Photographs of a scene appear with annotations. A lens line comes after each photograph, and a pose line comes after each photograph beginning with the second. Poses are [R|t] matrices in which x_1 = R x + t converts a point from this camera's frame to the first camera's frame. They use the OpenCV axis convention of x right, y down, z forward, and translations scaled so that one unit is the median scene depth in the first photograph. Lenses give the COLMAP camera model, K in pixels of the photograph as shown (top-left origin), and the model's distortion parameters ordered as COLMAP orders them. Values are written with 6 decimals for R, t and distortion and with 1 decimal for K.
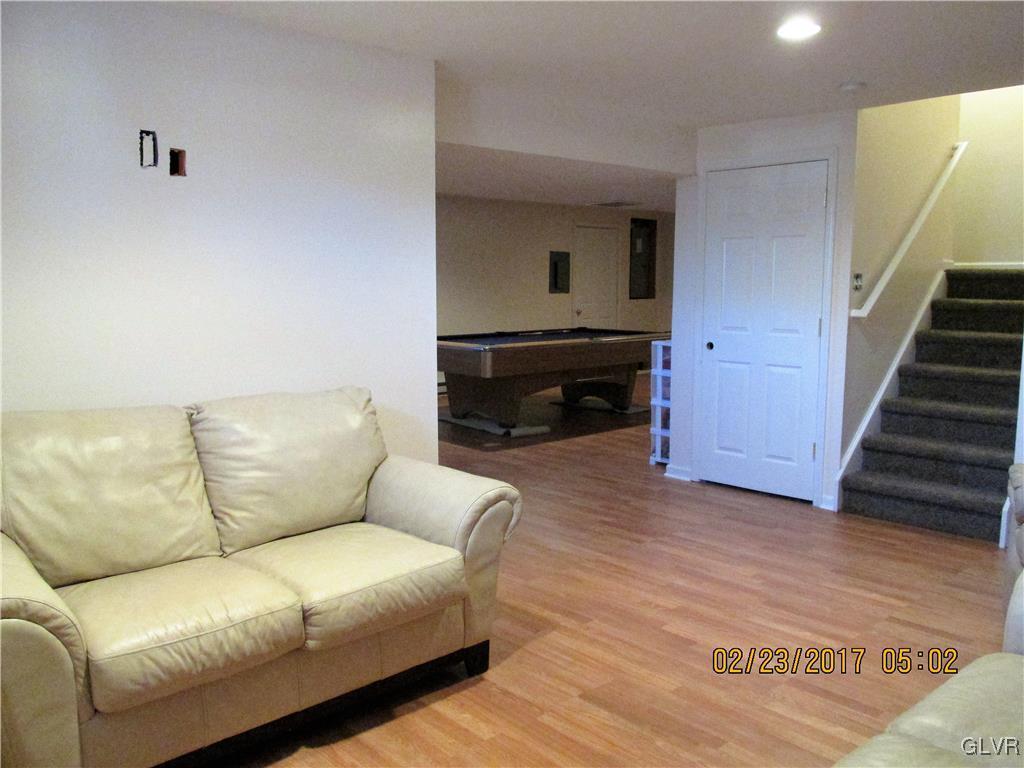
lens RADIAL K [[856.9, 0, 512.0], [0, 856.9, 384.0], [0, 0, 1]] dist [-0.034303, -0.013738]
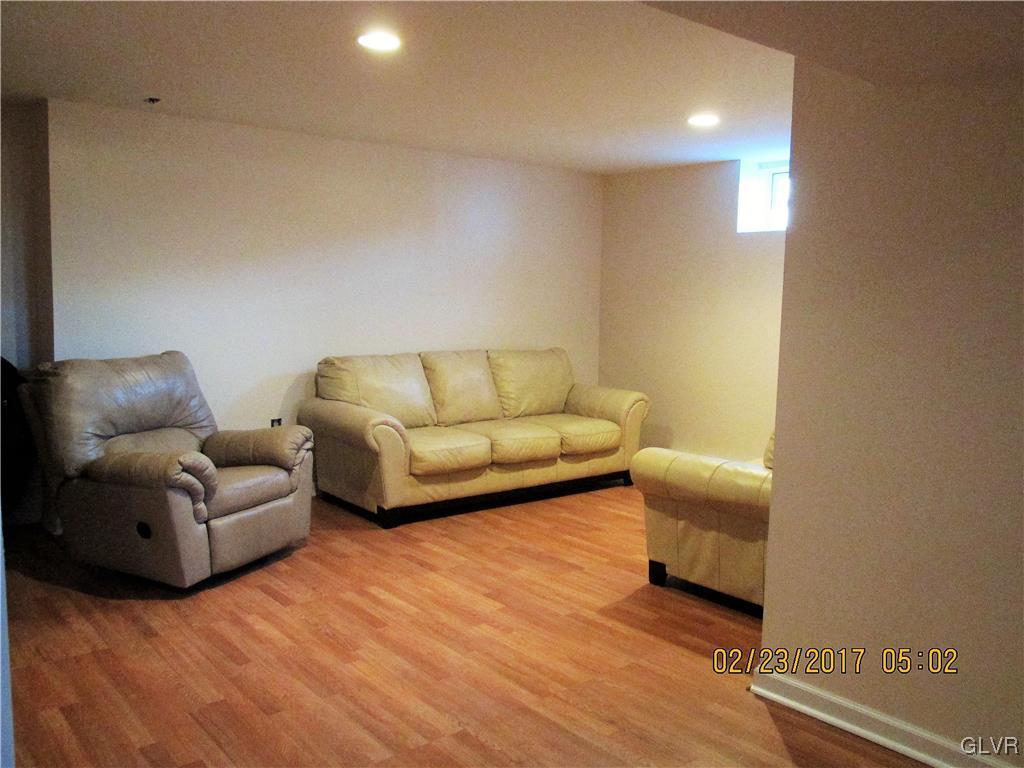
lens RADIAL K [[856.9, 0, 512.0], [0, 856.9, 384.0], [0, 0, 1]] dist [-0.034303, -0.013738]
pose [[-0.998709, -0.028473, 0.042072, 0.117646], [-0.017735, 0.971477, 0.236468, -0.242164], [-0.047605, 0.235417, -0.970728, 1.859059]]
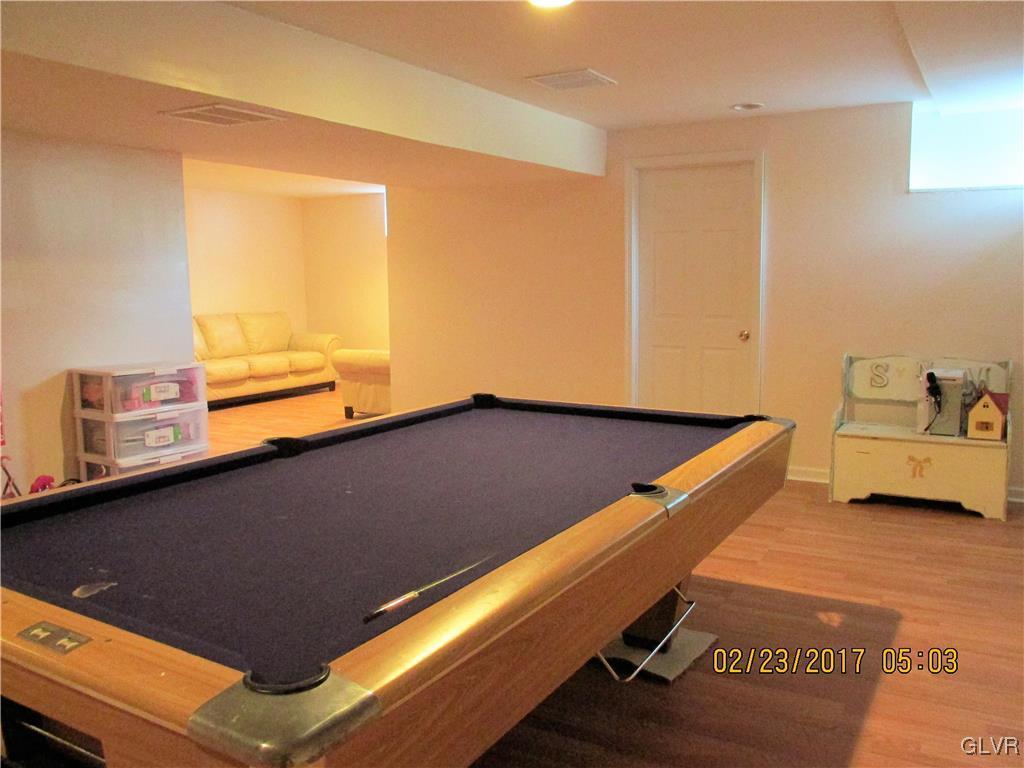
lens RADIAL K [[856.9, 0, 512.0], [0, 856.9, 384.0], [0, 0, 1]] dist [-0.034303, -0.013738]
pose [[-0.950468, 0.033725, -0.308987, 0.255704], [-0.045636, 0.968181, 0.246055, -0.395611], [0.307453, 0.247968, -0.918686, 3.019888]]
